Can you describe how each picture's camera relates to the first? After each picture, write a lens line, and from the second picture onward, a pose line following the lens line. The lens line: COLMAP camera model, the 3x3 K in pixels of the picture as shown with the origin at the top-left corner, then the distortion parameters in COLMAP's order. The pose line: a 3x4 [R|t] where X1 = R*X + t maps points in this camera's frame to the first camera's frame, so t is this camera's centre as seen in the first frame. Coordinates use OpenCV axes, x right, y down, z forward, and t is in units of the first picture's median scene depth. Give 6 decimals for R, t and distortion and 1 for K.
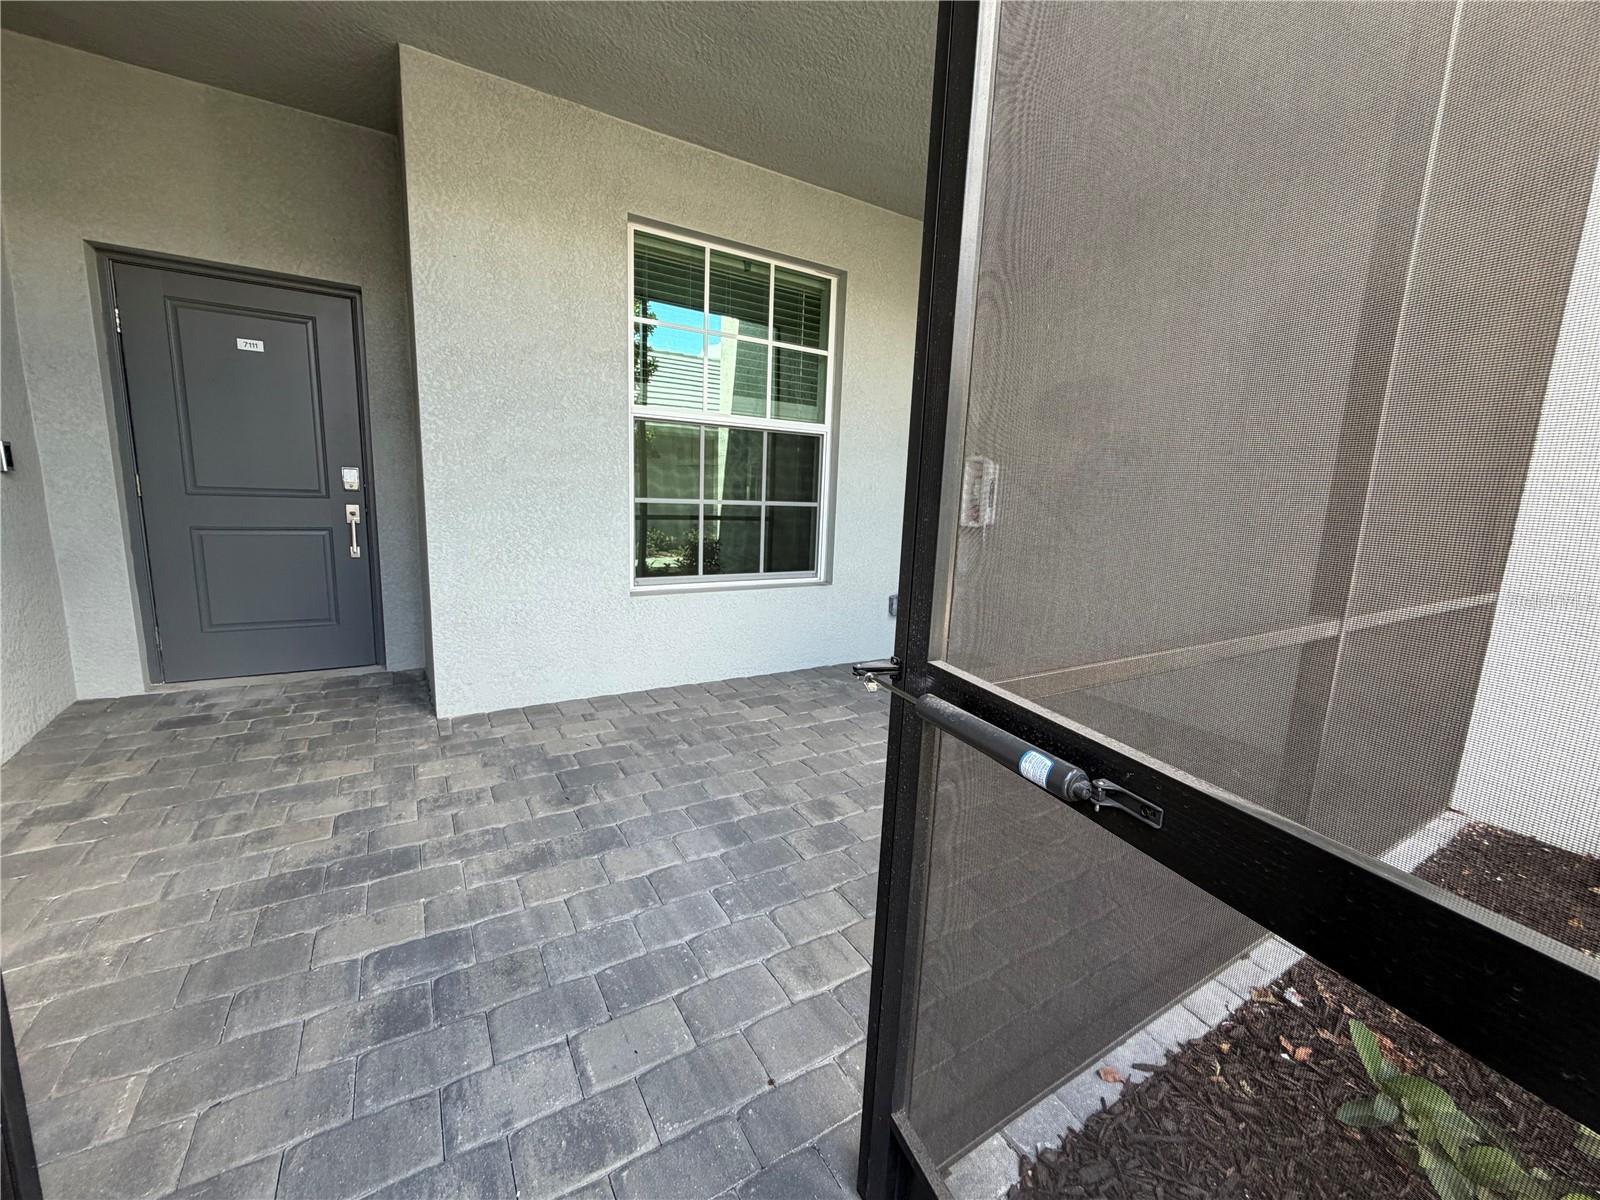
lens RADIAL K [[635.8, 0, 795.8], [0, 635.8, 596.7], [0, 0, 1]] dist [0.000740, -0.000202]
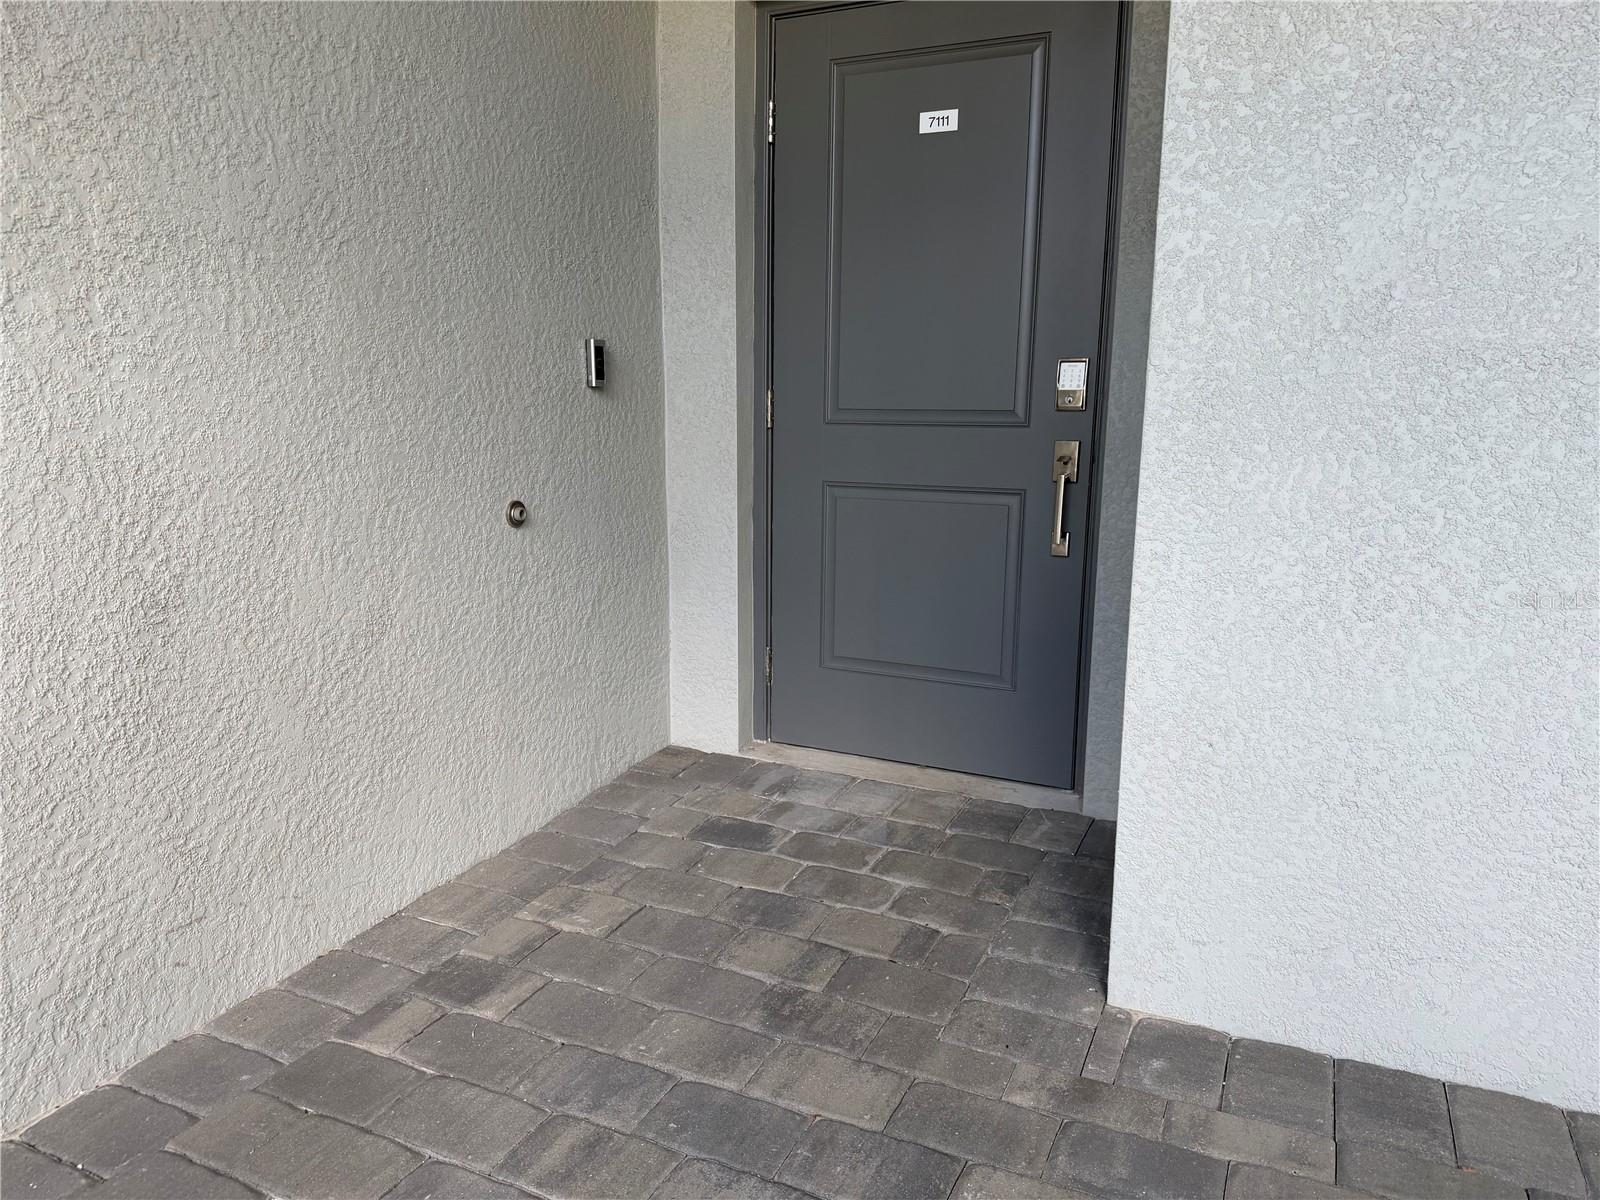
lens RADIAL K [[1106.7, 0, 796.9], [0, 1106.7, 606.1], [0, 0, 1]] dist [0.098707, -0.161244]
pose [[0.542260, 0.121007, -0.831451, -0.142163], [-0.123685, 0.990290, 0.063458, -0.063103], [0.831057, 0.068428, 0.551962, 0.474906]]
